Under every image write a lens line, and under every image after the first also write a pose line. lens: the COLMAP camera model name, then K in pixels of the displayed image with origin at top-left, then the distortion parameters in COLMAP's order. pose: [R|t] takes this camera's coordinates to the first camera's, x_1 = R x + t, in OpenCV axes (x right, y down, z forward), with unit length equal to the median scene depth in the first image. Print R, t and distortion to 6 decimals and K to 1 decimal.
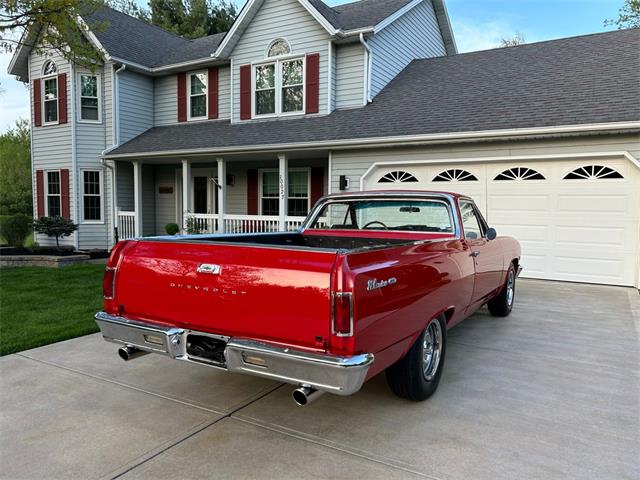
lens RADIAL K [[480.1, 0, 323.3], [0, 480.1, 240.3], [0, 0, 1]] dist [0.039976, -0.041913]
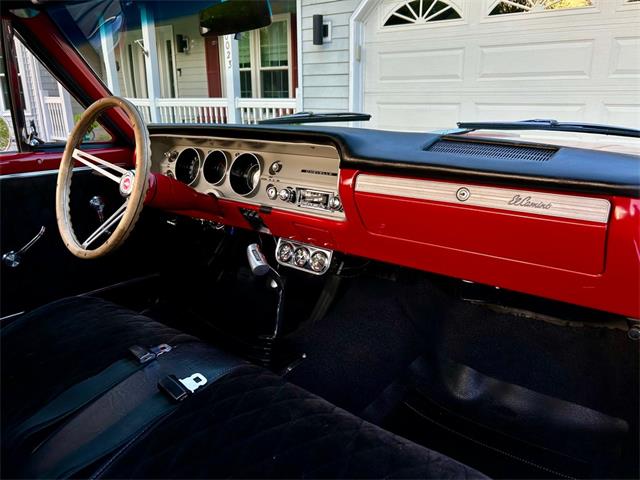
lens RADIAL K [[480.1, 0, 323.3], [0, 480.1, 240.3], [0, 0, 1]] dist [0.039976, -0.041913]
pose [[0.992074, 0.013631, -0.124917, 0.093211], [0.015299, 0.973600, 0.227748, -0.011502], [0.124723, -0.227854, 0.965674, 0.342646]]
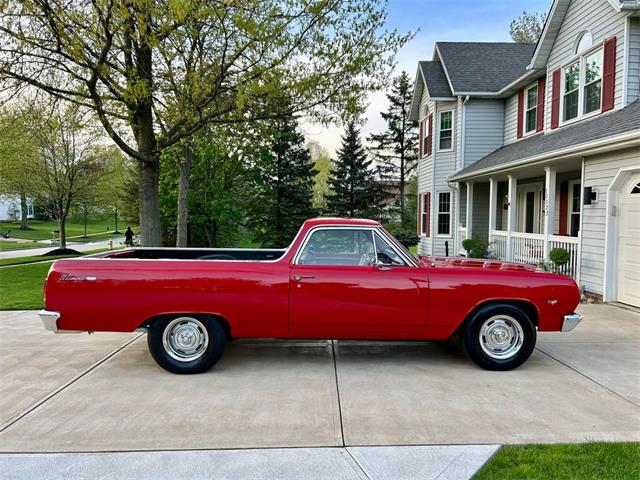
lens RADIAL K [[480.1, 0, 323.3], [0, 480.1, 240.3], [0, 0, 1]] dist [0.039976, -0.041913]
pose [[0.537264, 0.032056, -0.842805, 0.396184], [-0.052225, 0.998624, 0.004691, -0.020255], [0.841796, 0.041495, 0.538199, 0.147393]]
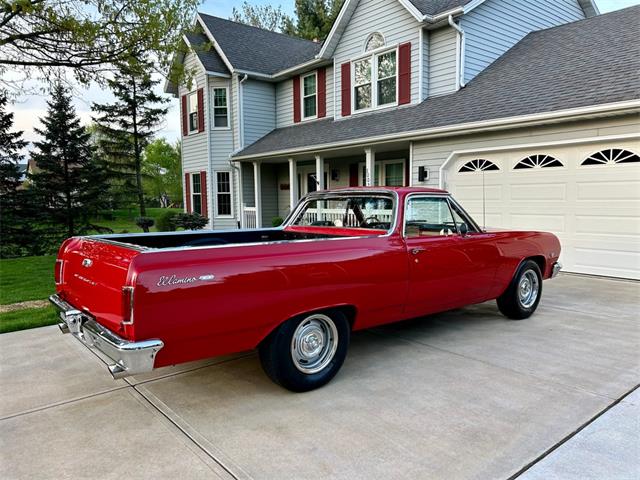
lens RADIAL K [[480.1, 0, 323.3], [0, 480.1, 240.3], [0, 0, 1]] dist [0.039976, -0.041913]
pose [[0.940229, 0.005176, -0.340505, 0.149223], [0.001721, 0.999800, 0.019949, -0.004603], [0.340540, -0.019343, 0.940031, 0.009527]]
